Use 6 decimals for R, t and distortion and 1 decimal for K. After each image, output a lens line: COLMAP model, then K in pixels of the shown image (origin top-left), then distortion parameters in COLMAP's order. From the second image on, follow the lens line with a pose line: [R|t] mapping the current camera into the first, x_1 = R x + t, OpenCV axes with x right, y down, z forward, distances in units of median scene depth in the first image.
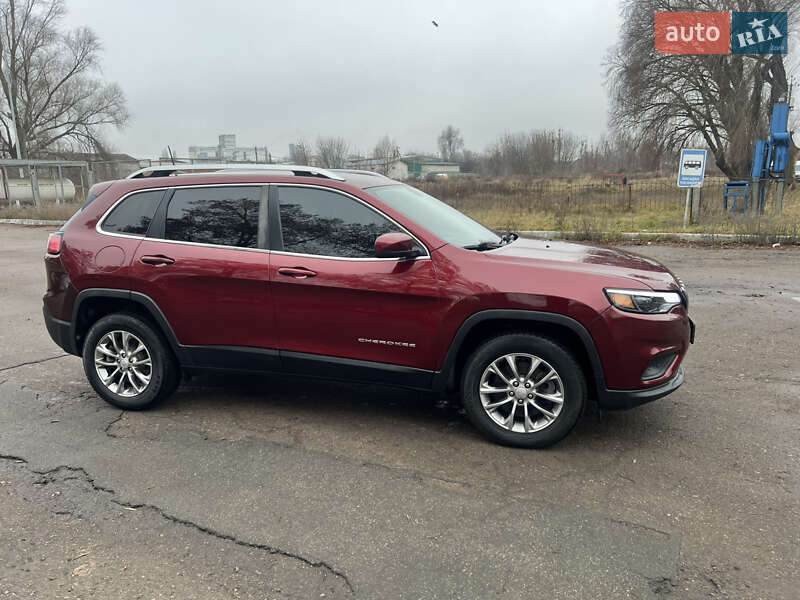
lens RADIAL K [[602.1, 0, 391.0], [0, 602.1, 295.7], [0, 0, 1]] dist [0.053102, -0.058658]
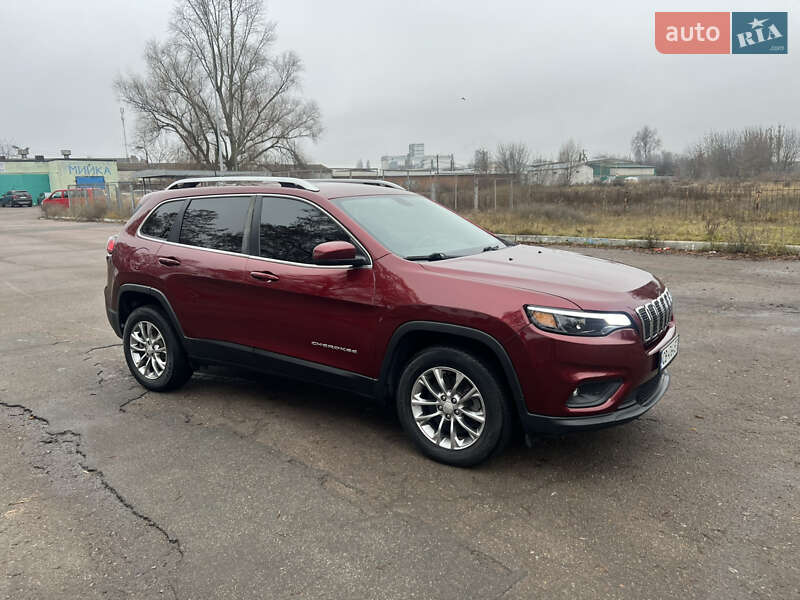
lens RADIAL K [[602.1, 0, 388.6], [0, 602.1, 292.3], [0, 0, 1]] dist [0.053102, -0.058658]
pose [[0.954529, 0.044530, -0.294774, 0.334208], [-0.048914, 0.998775, -0.007514, -0.011599], [0.294079, 0.021591, 0.955537, 0.029771]]
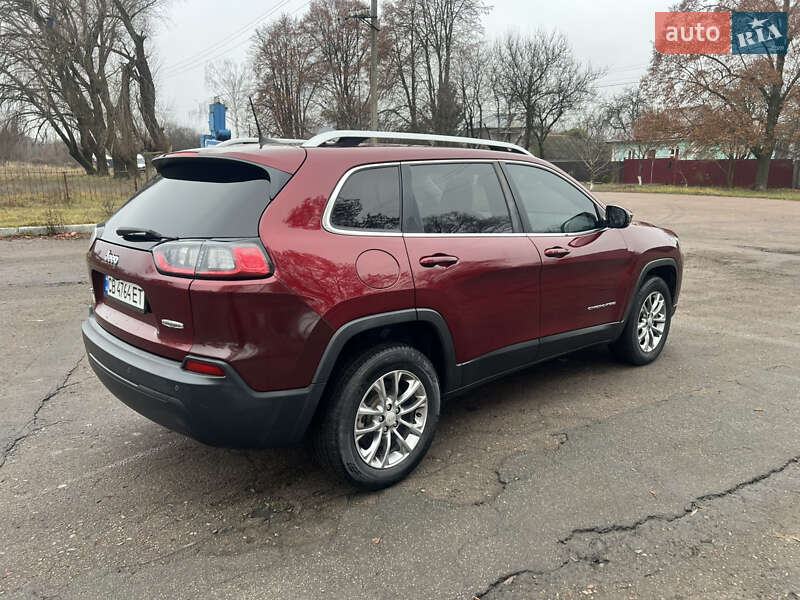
lens RADIAL K [[602.1, 0, 398.9], [0, 602.1, 293.0], [0, 0, 1]] dist [0.053102, -0.058658]
pose [[0.511145, -0.154546, 0.845486, -1.002508], [0.145581, 0.985055, 0.092045, -0.090952], [-0.847076, 0.076039, 0.526005, 0.629685]]
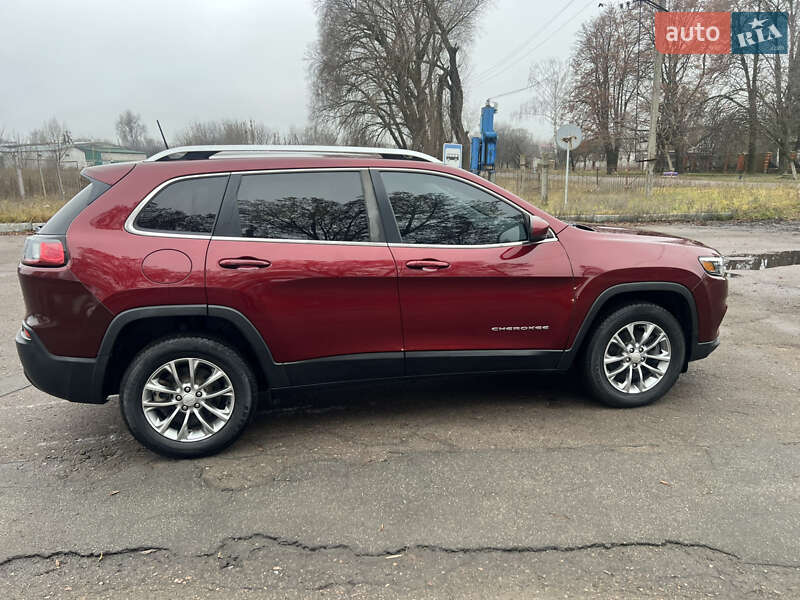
lens RADIAL K [[602.1, 0, 395.3], [0, 602.1, 298.4], [0, 0, 1]] dist [0.053102, -0.058658]
pose [[0.875481, -0.097310, 0.473355, -0.570262], [0.088649, 0.995234, 0.040637, -0.026184], [-0.475053, 0.006386, 0.879934, 0.190869]]
